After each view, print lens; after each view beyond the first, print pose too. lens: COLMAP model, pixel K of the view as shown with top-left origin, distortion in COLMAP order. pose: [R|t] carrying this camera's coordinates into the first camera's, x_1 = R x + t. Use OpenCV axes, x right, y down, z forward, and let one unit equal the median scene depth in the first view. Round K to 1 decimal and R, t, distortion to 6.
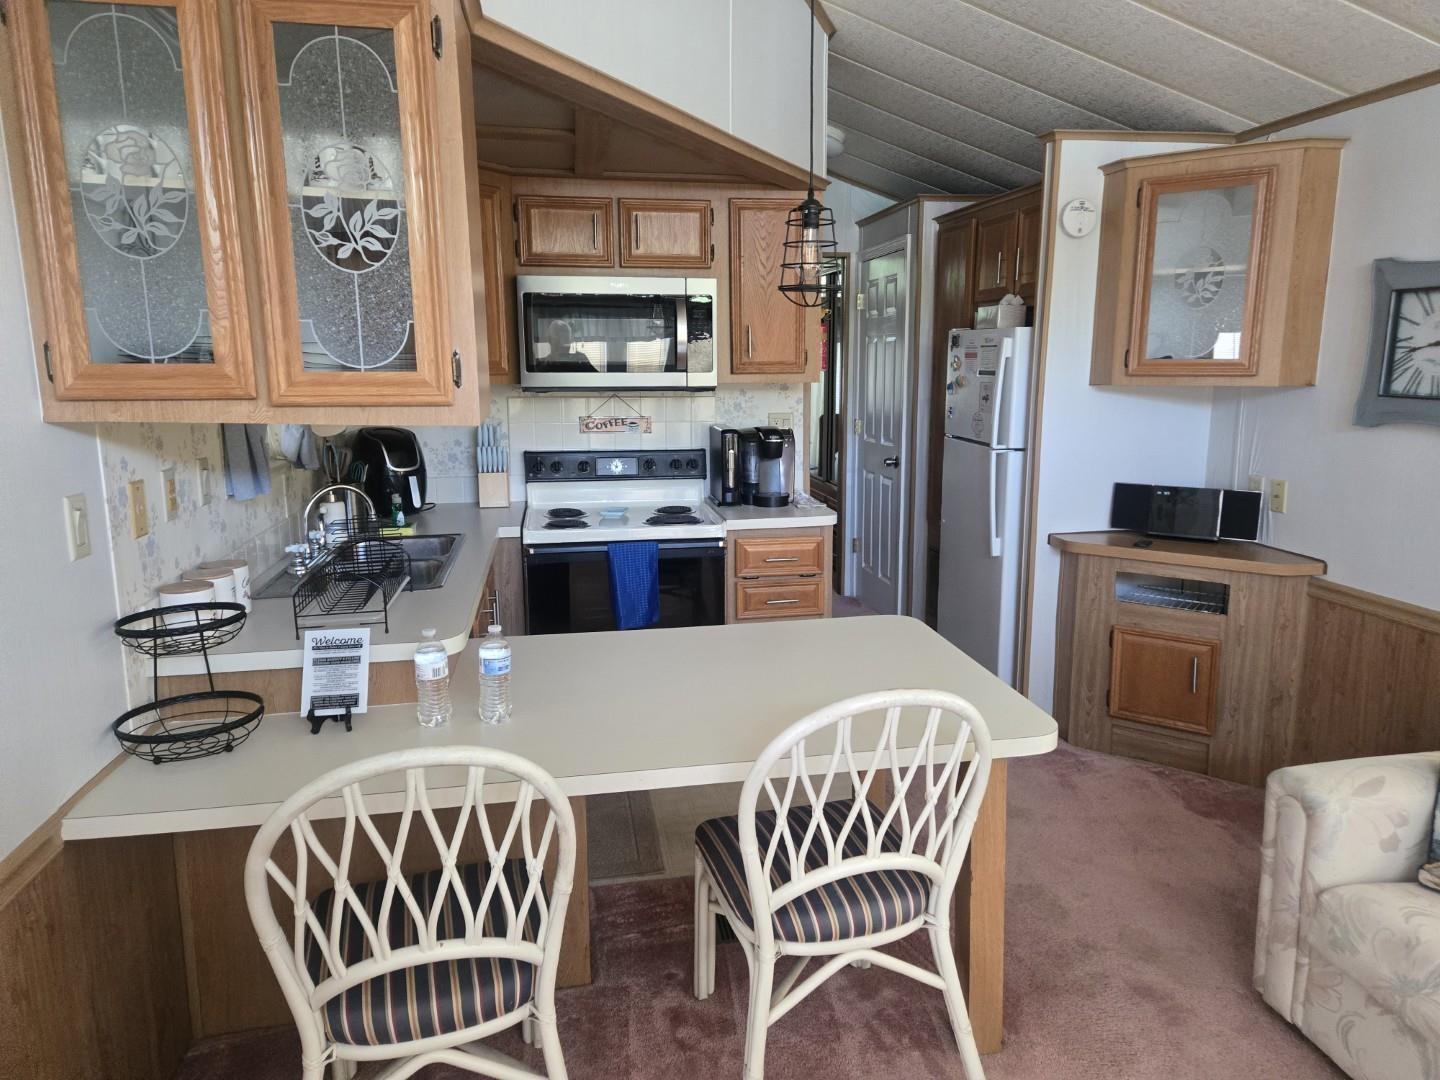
lens RADIAL K [[943.9, 0, 720.0], [0, 943.9, 540.0], [0, 0, 1]] dist [0.028834, -0.002468]
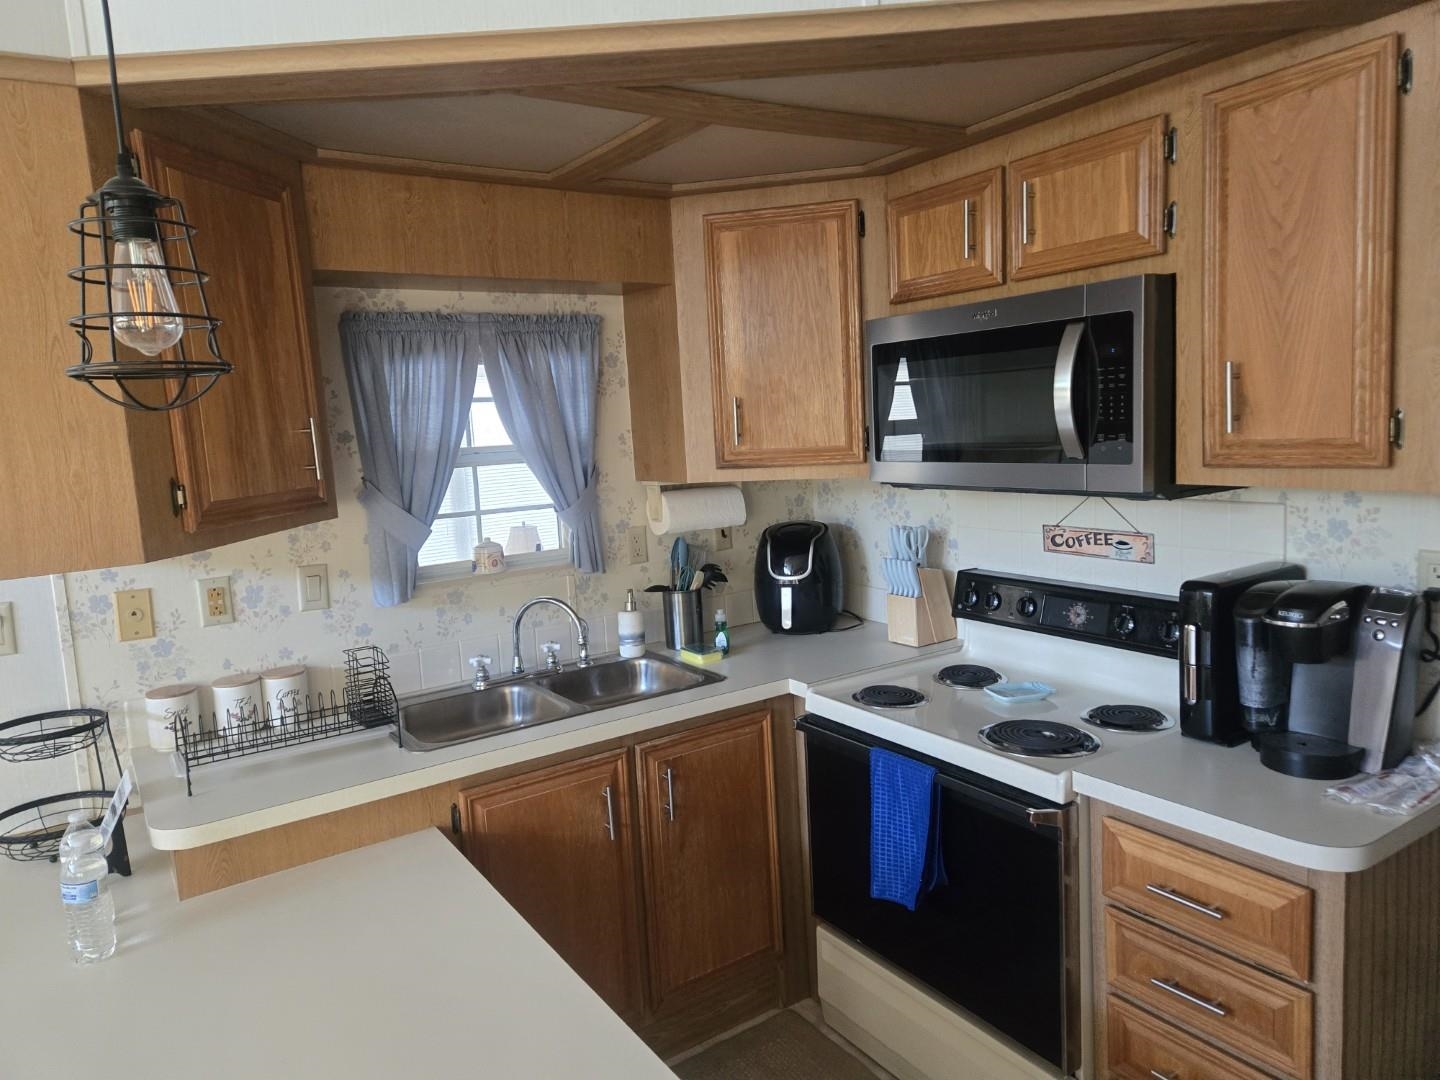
lens RADIAL K [[943.9, 0, 720.0], [0, 943.9, 540.0], [0, 0, 1]] dist [0.028834, -0.002468]
pose [[0.402101, 0.097363, -0.910404, 0.335765], [-0.127532, 0.990593, 0.049611, -0.126524], [0.906670, 0.096157, 0.410735, 0.565101]]
